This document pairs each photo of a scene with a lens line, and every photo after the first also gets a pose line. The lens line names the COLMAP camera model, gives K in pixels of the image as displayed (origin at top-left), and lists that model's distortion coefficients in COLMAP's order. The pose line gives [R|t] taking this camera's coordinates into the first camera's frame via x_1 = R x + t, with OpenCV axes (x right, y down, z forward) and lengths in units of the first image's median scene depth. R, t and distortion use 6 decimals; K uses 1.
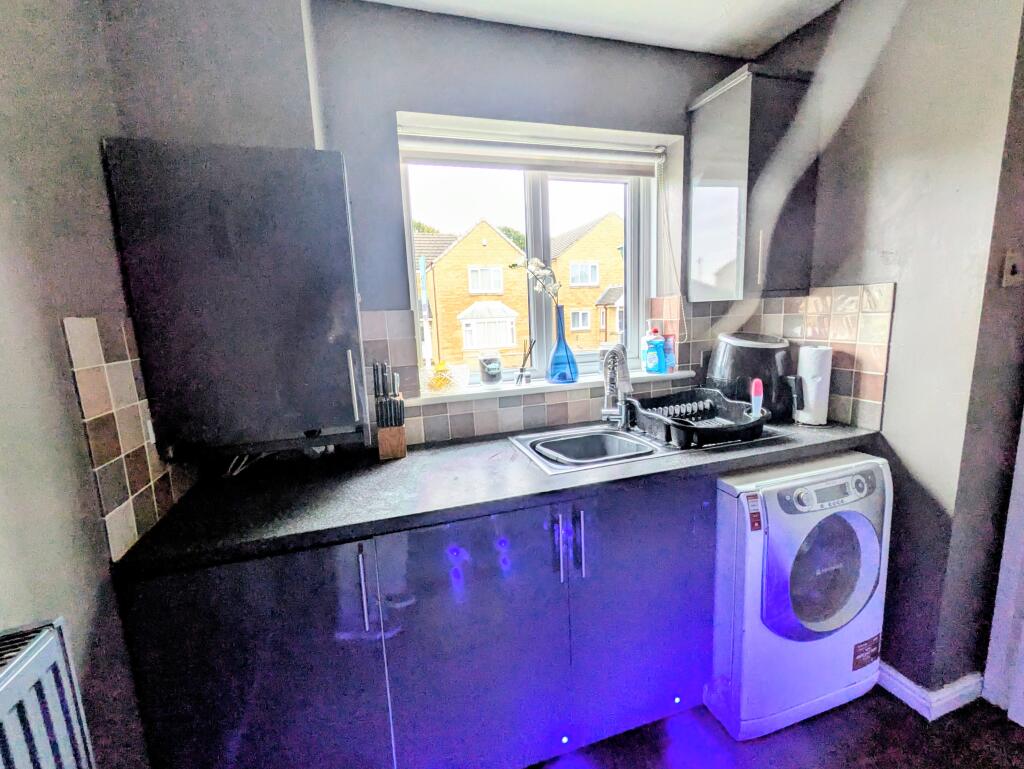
lens RADIAL K [[428.2, 0, 504.2], [0, 428.2, 381.8], [0, 0, 1]] dist [0.000992, 0.000602]
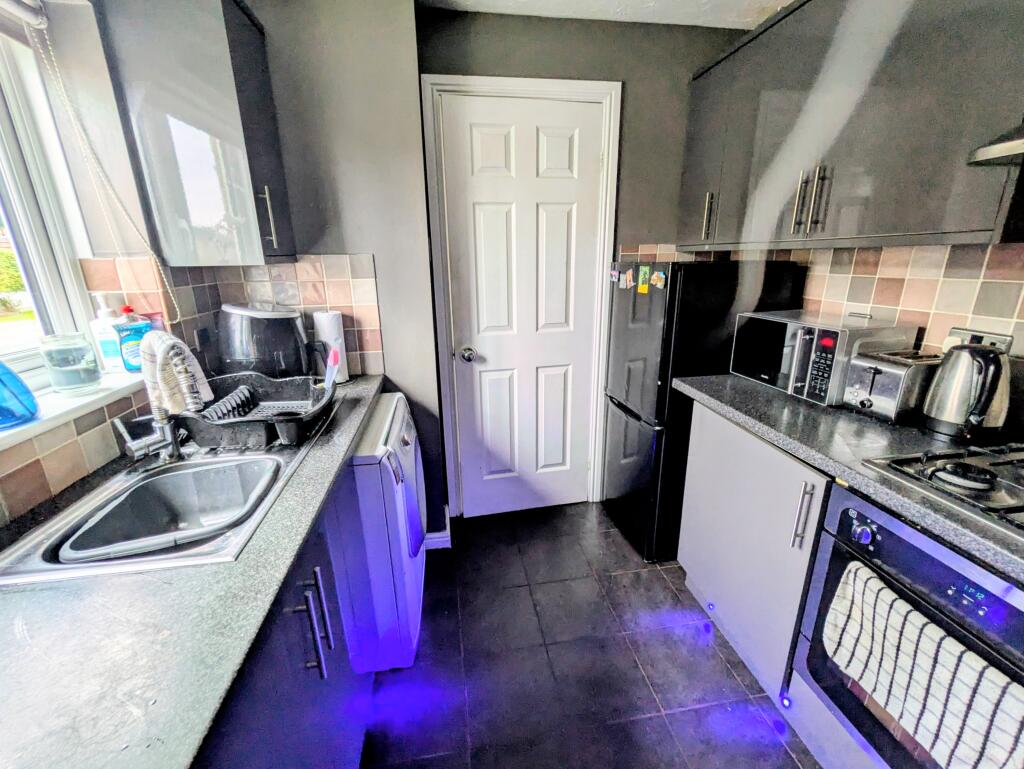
lens RADIAL K [[425.6, 0, 507.3], [0, 425.6, 385.7], [0, 0, 1]] dist [-0.000692, -0.000391]
pose [[0.148036, -0.244015, 0.958406, -0.257609], [0.172073, 0.960657, 0.218010, -0.055887], [-0.973898, 0.132642, 0.184200, 0.379944]]
